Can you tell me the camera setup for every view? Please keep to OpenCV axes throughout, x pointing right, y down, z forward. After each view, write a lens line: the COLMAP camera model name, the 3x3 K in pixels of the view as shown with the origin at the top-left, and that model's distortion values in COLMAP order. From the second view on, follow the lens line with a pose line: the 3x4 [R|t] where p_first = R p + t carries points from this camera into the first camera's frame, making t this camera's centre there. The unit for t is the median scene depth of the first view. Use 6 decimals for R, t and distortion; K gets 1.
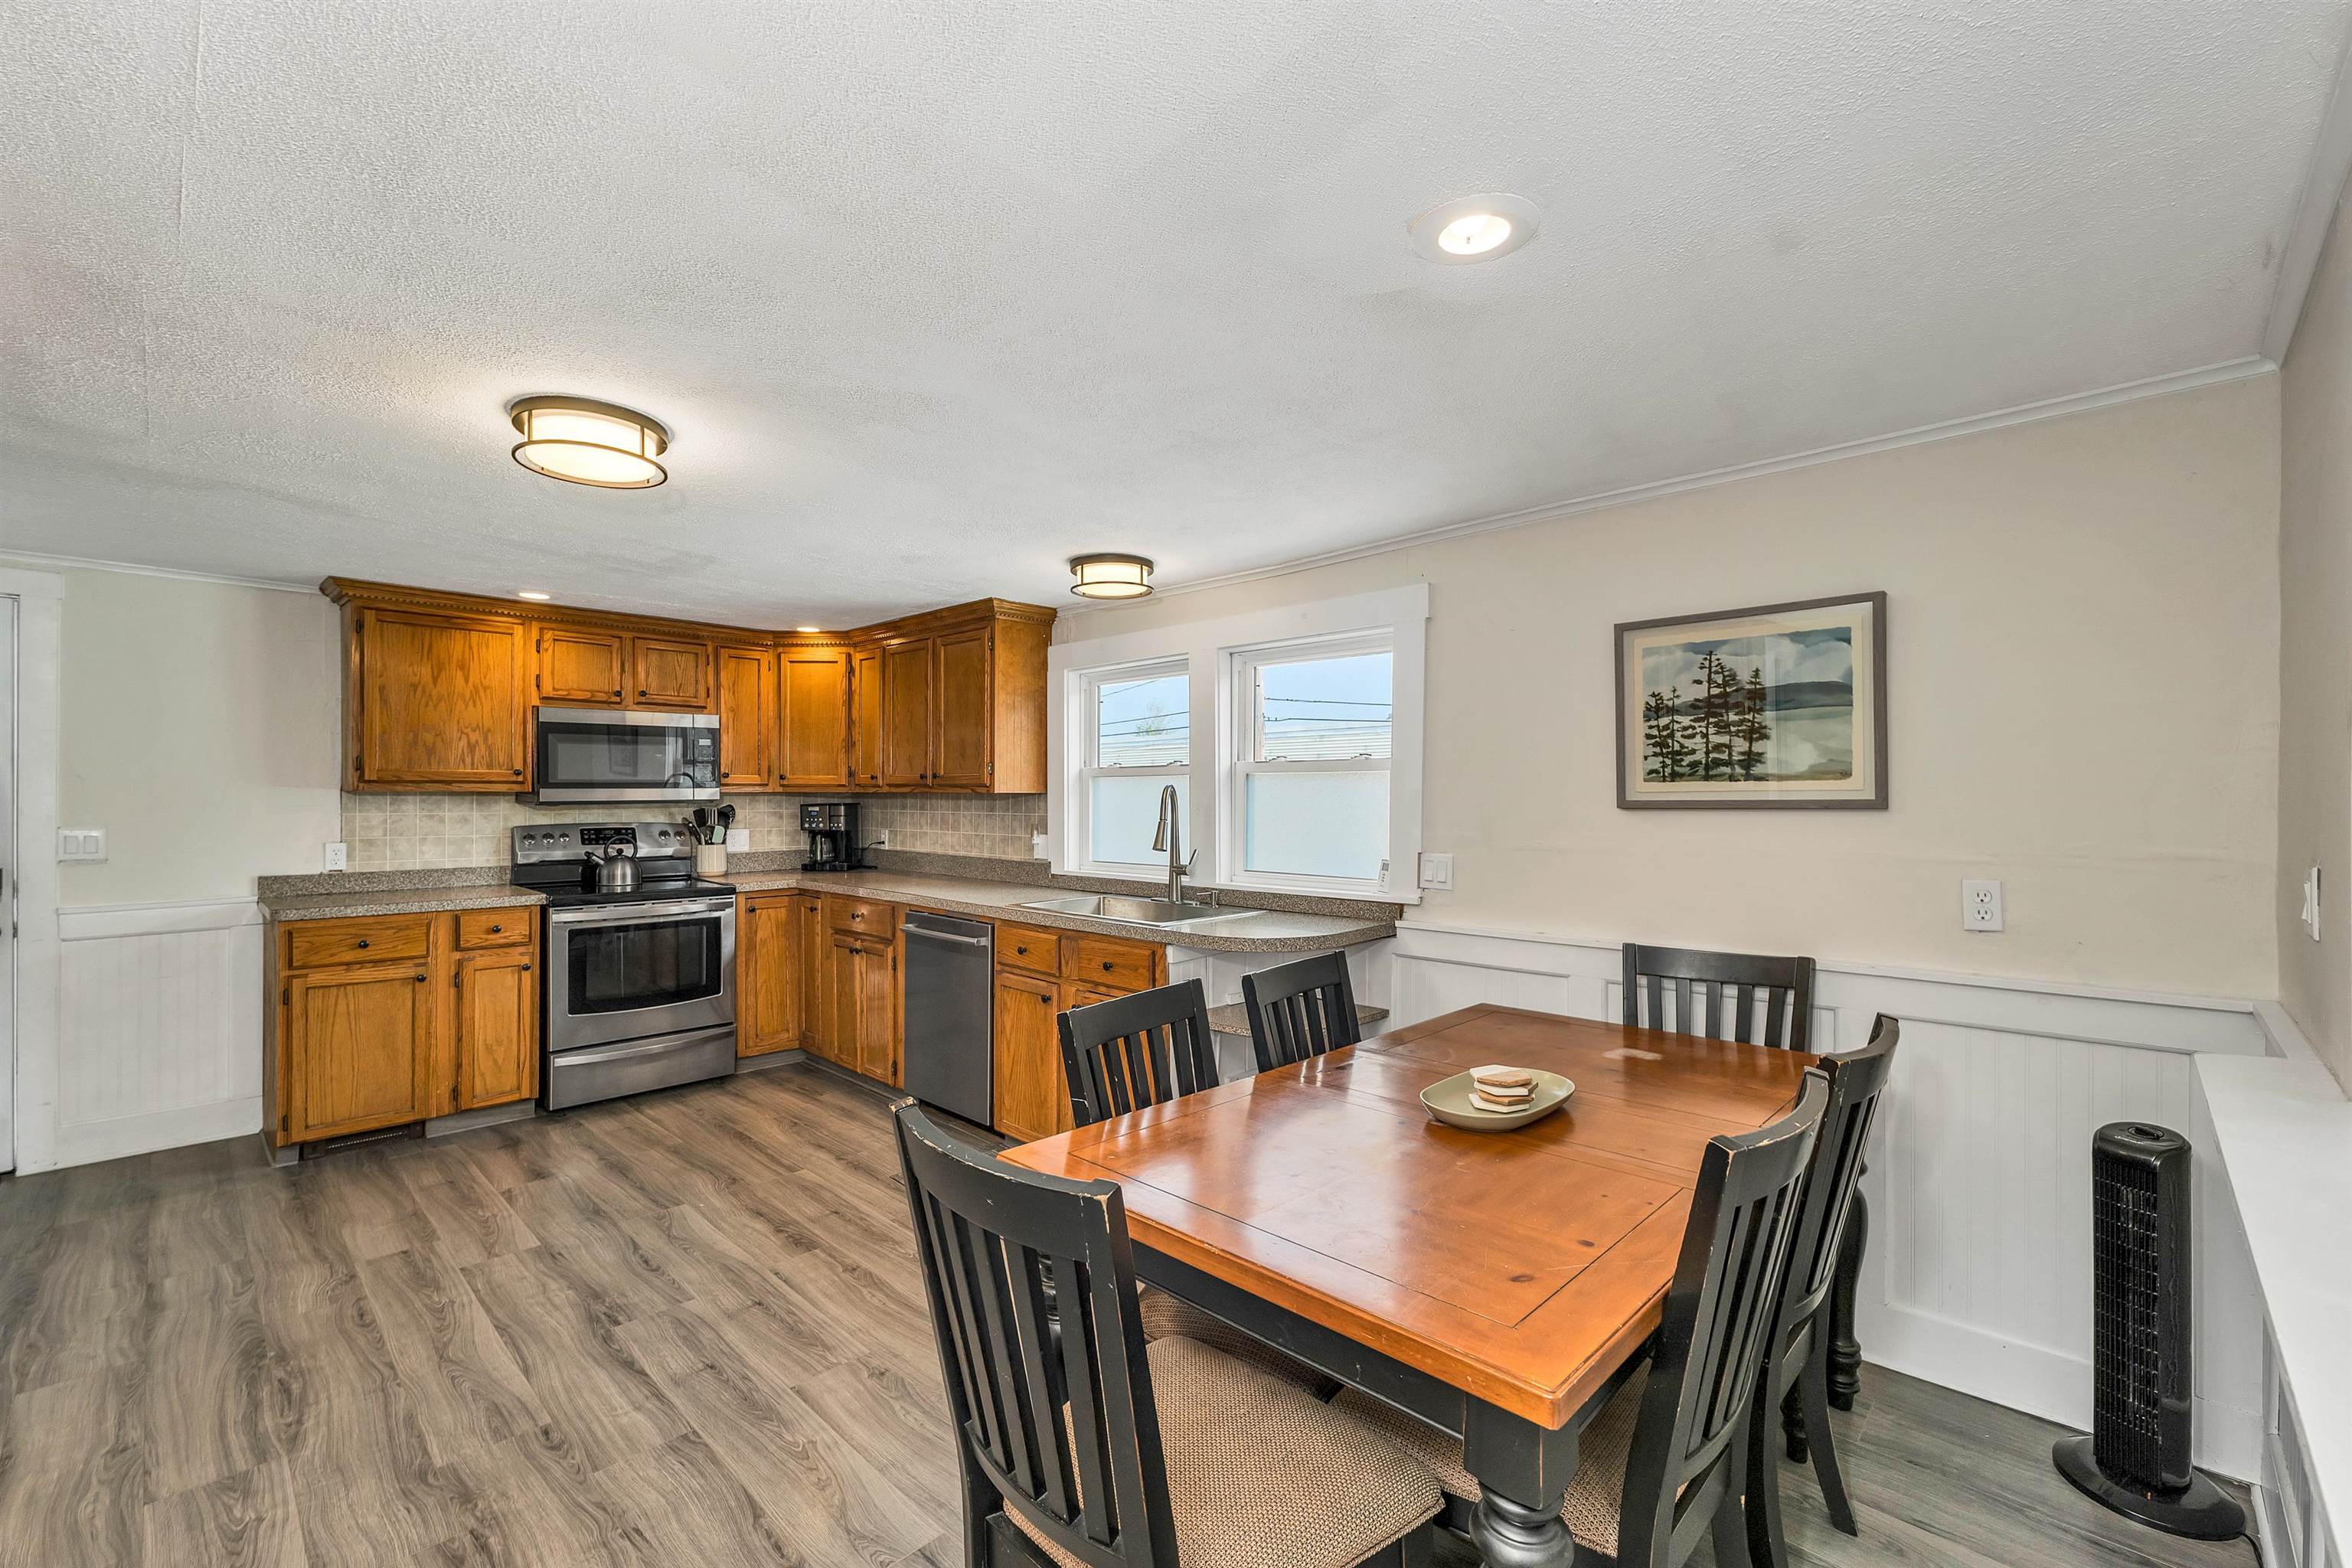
lens RADIAL K [[985.5, 0, 1165.2], [0, 985.5, 789.4], [0, 0, 1]] dist [0.002154, 0.000948]
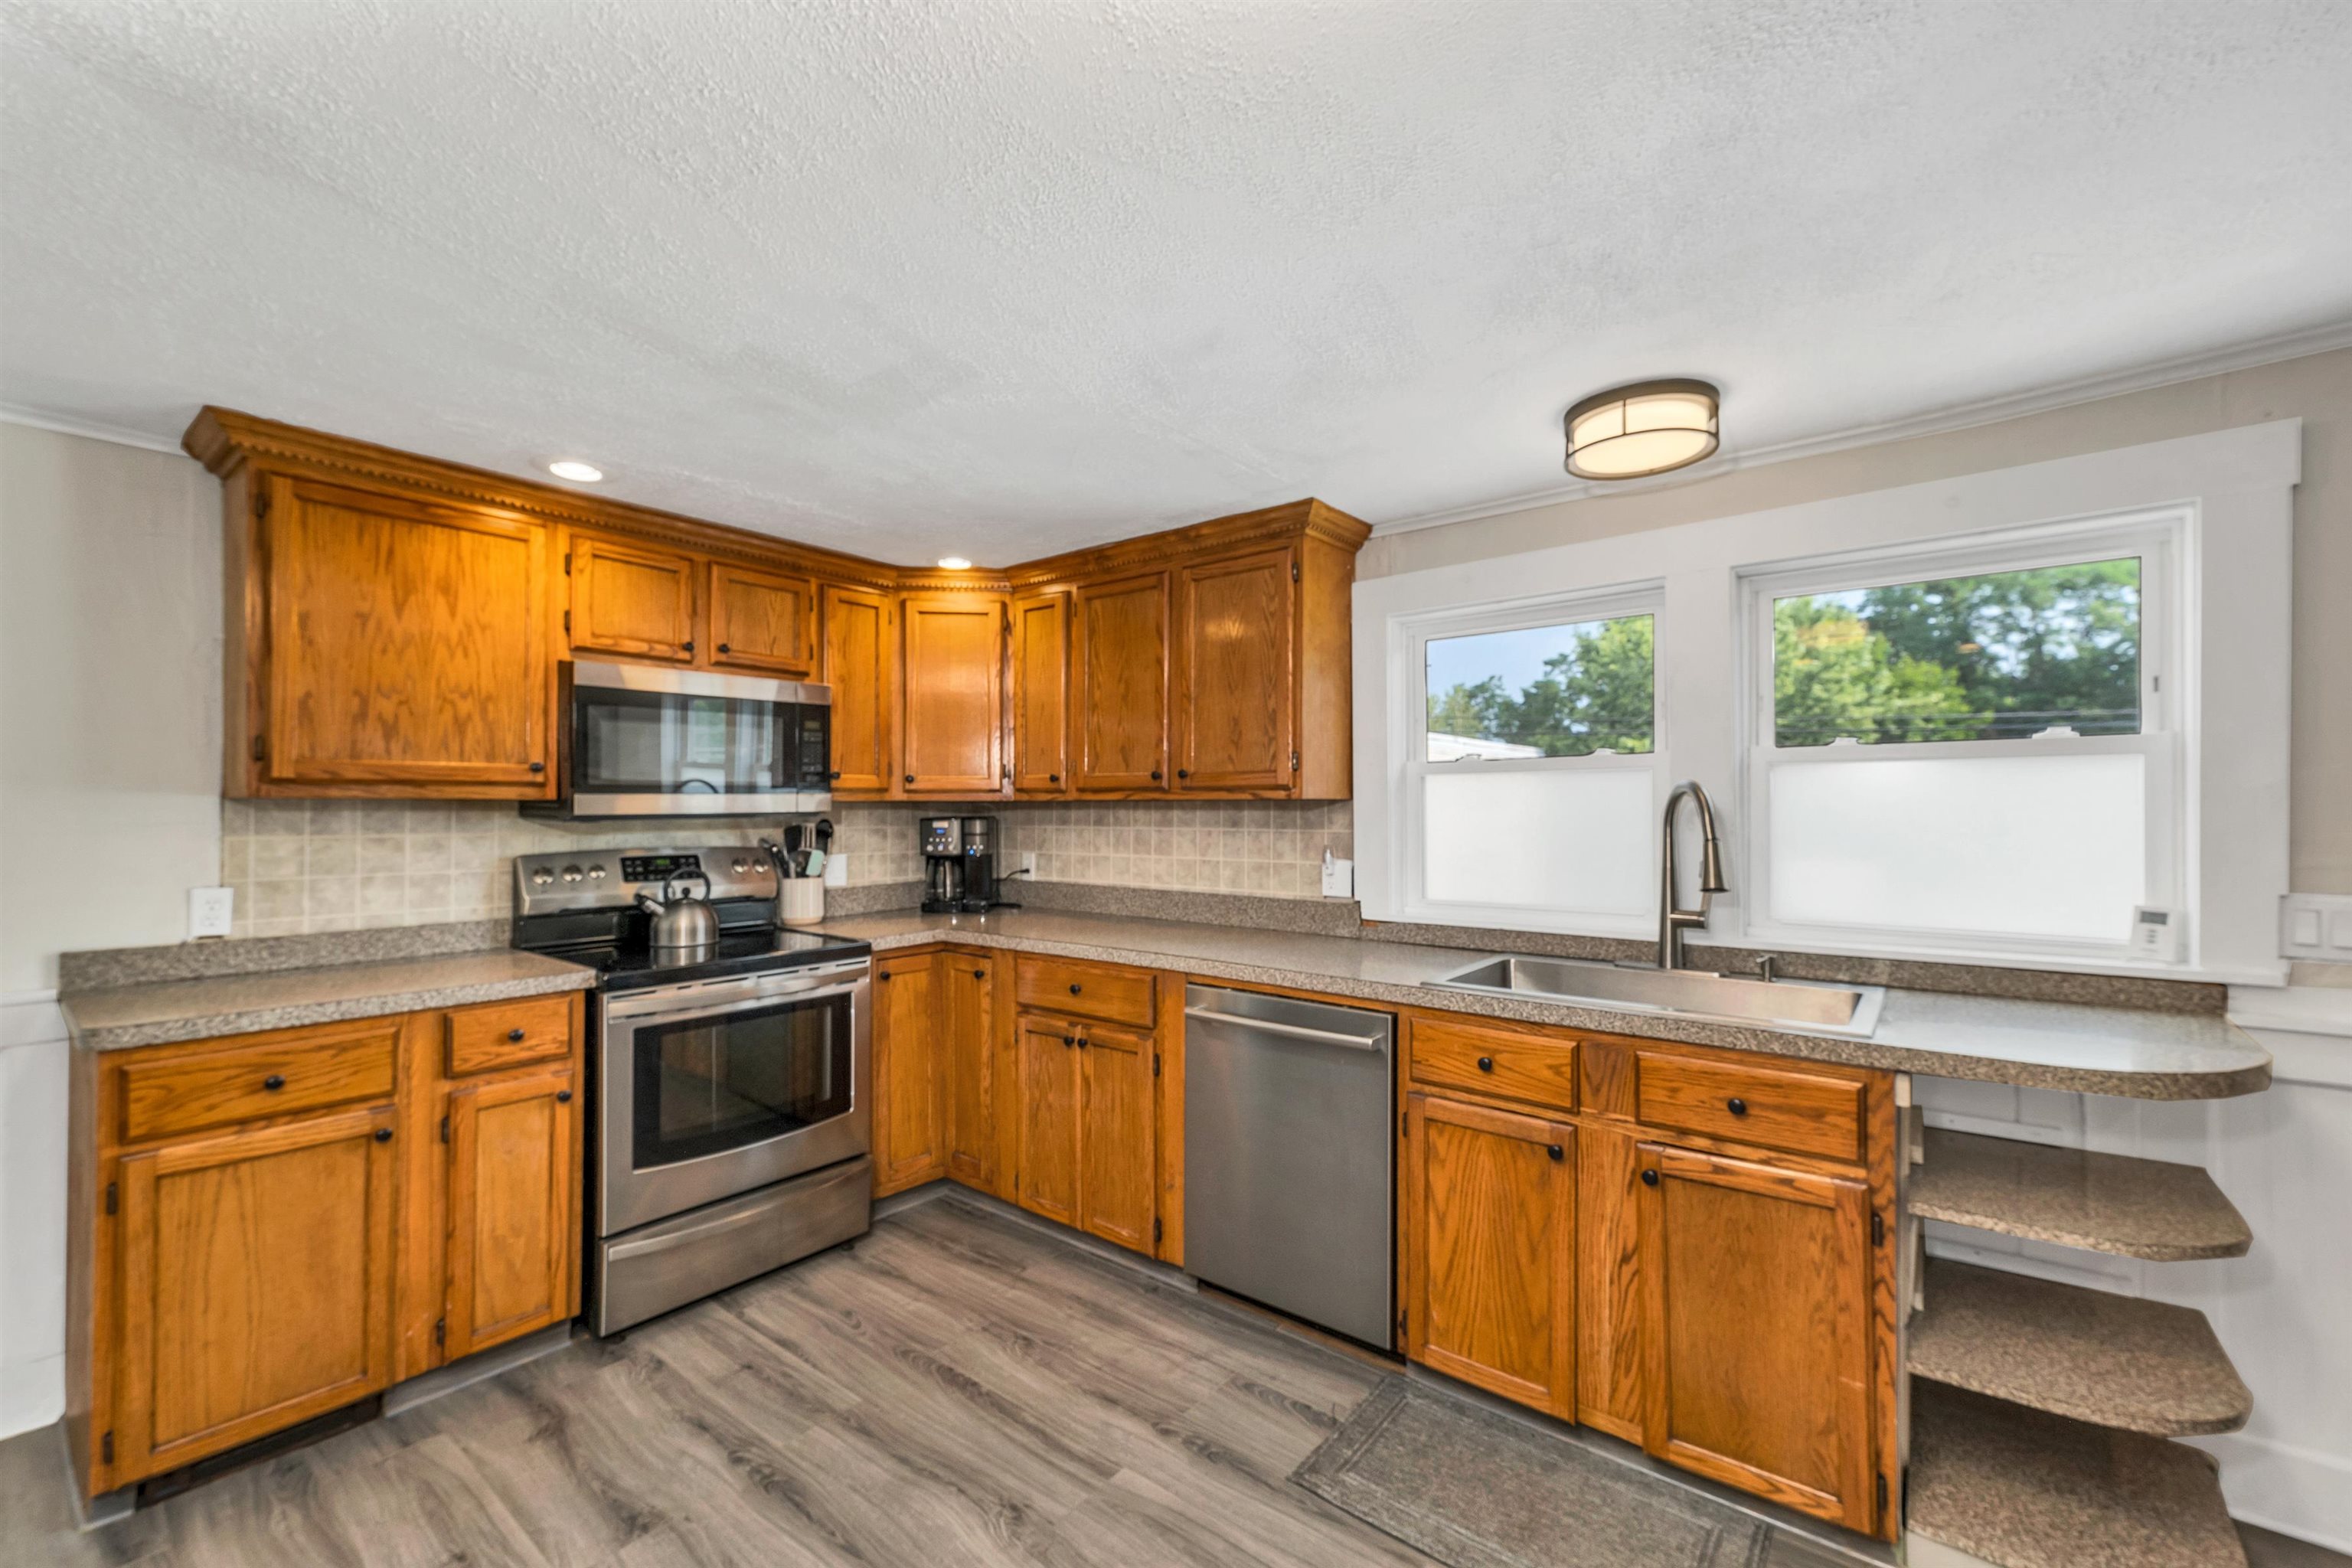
lens RADIAL K [[985.5, 0, 1184.2], [0, 985.5, 790.6], [0, 0, 1]] dist [0.002154, 0.000948]
pose [[0.995632, -0.002603, 0.093323, -0.318776], [0.003708, 0.999925, -0.011662, 0.005605], [-0.093286, 0.011957, 0.995568, 0.360976]]
